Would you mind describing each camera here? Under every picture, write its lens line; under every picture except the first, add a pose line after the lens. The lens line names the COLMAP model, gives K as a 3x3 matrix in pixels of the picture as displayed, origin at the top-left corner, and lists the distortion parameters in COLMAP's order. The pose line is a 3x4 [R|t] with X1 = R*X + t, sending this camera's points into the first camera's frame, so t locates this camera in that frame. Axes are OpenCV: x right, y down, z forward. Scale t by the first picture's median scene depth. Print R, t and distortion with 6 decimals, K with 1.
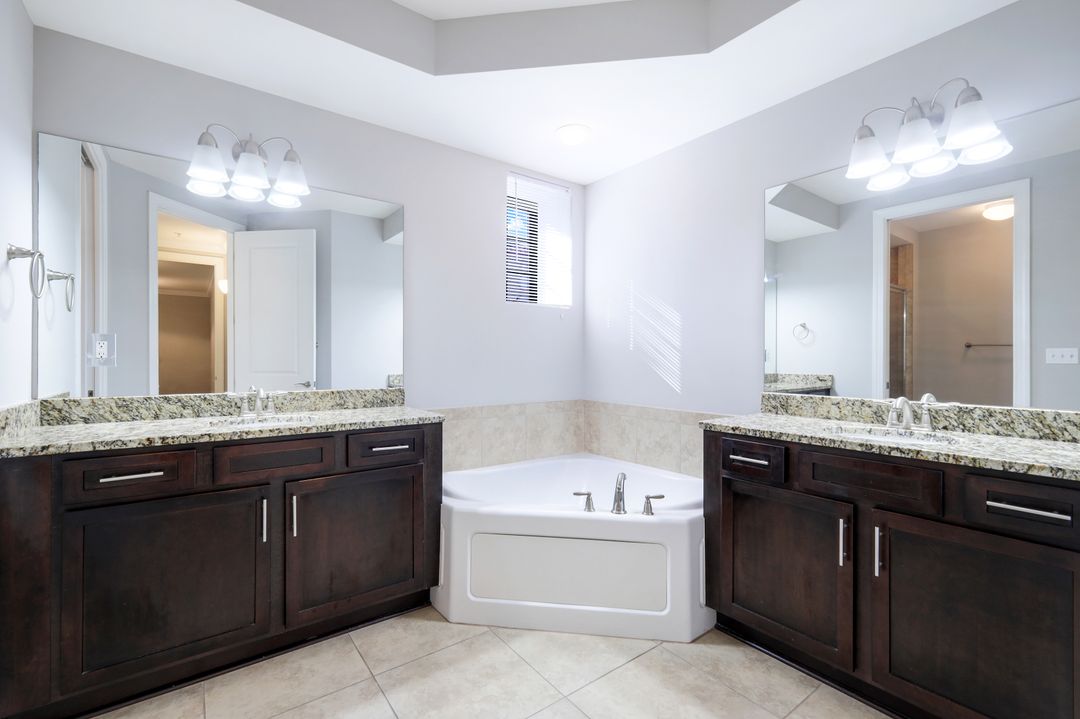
lens RADIAL K [[466.3, 0, 540.0], [0, 466.3, 359.5], [0, 0, 1]] dist [0.003098, 0.000400]
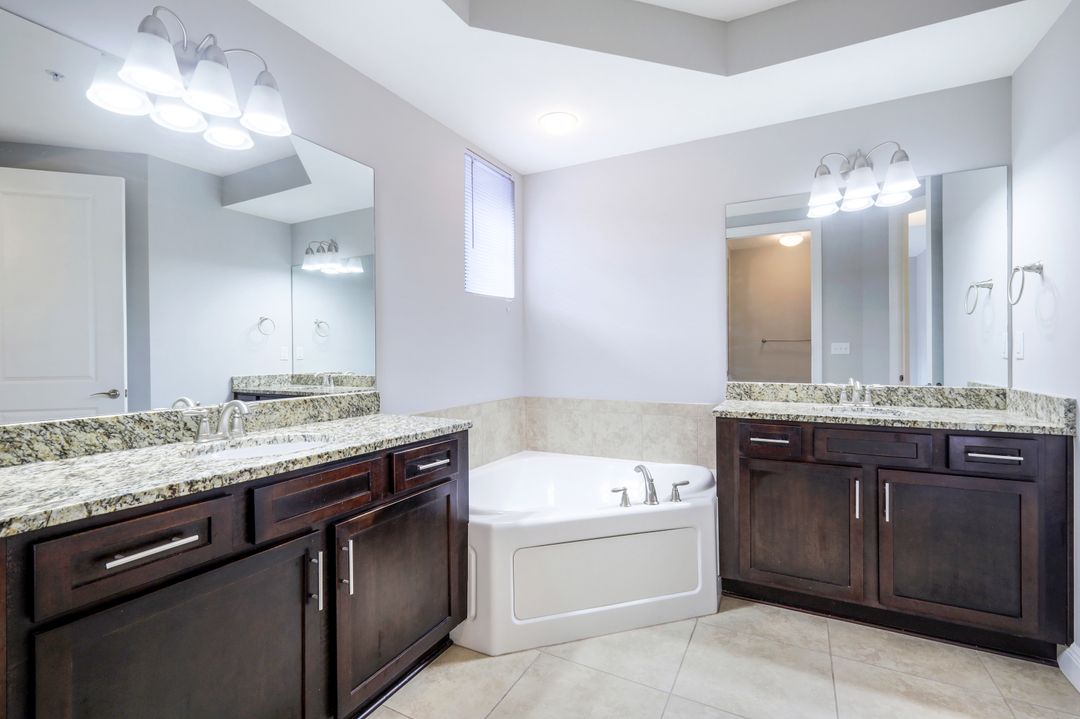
lens RADIAL K [[474.2, 0, 541.8], [0, 474.2, 354.8], [0, 0, 1]] dist [0.002842, 0.000735]
pose [[0.907789, -0.010089, 0.419306, -0.511738], [0.010030, 0.999947, 0.002344, -0.003935], [-0.419307, 0.002078, 0.907842, 0.162292]]
